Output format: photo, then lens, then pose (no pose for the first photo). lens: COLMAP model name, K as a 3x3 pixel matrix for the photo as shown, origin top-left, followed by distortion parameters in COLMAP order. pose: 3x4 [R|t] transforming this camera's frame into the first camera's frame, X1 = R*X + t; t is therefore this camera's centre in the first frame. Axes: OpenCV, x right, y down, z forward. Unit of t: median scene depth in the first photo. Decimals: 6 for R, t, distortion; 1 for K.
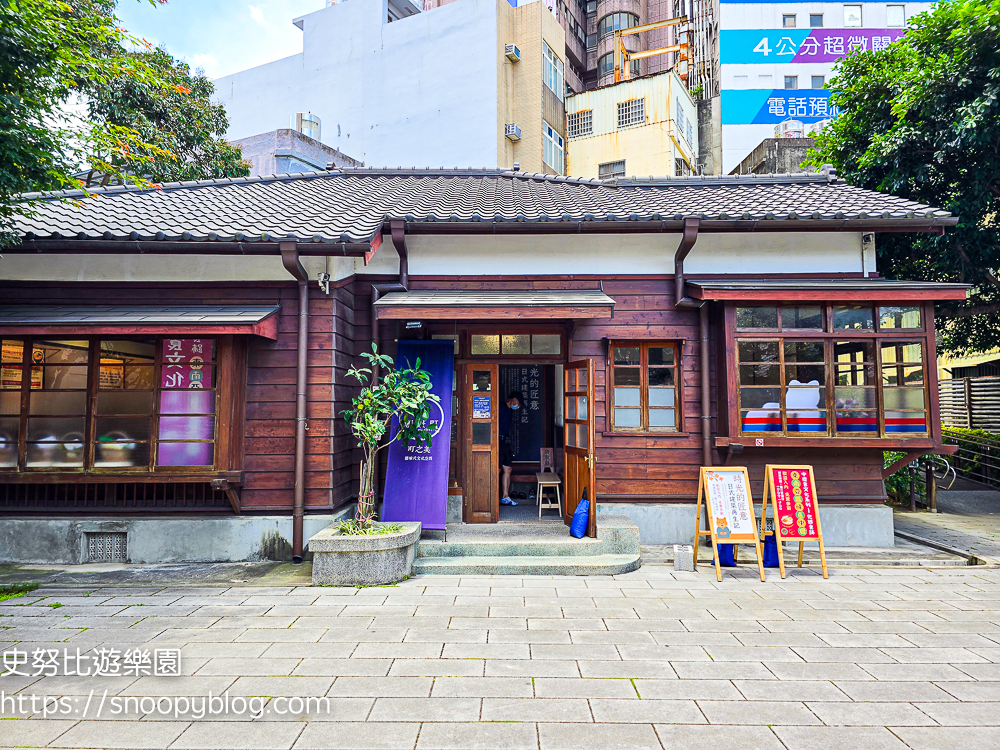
lens RADIAL K [[678.4, 0, 493.9], [0, 678.4, 363.8], [0, 0, 1]] dist [0.058346, -0.058718]
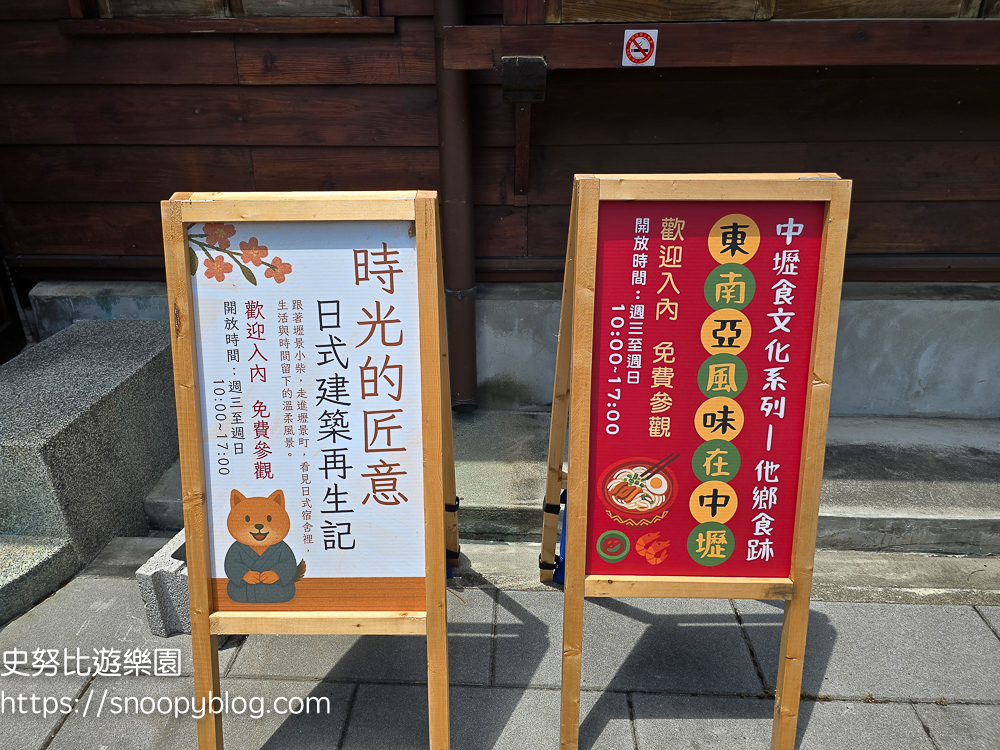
lens RADIAL K [[678.4, 0, 493.9], [0, 678.4, 363.8], [0, 0, 1]] dist [0.058346, -0.058718]
pose [[0.999546, 0.005721, -0.029584, 0.386892], [0.008984, 0.880583, 0.473808, 0.109756], [0.028762, -0.473858, 0.880131, 0.838326]]
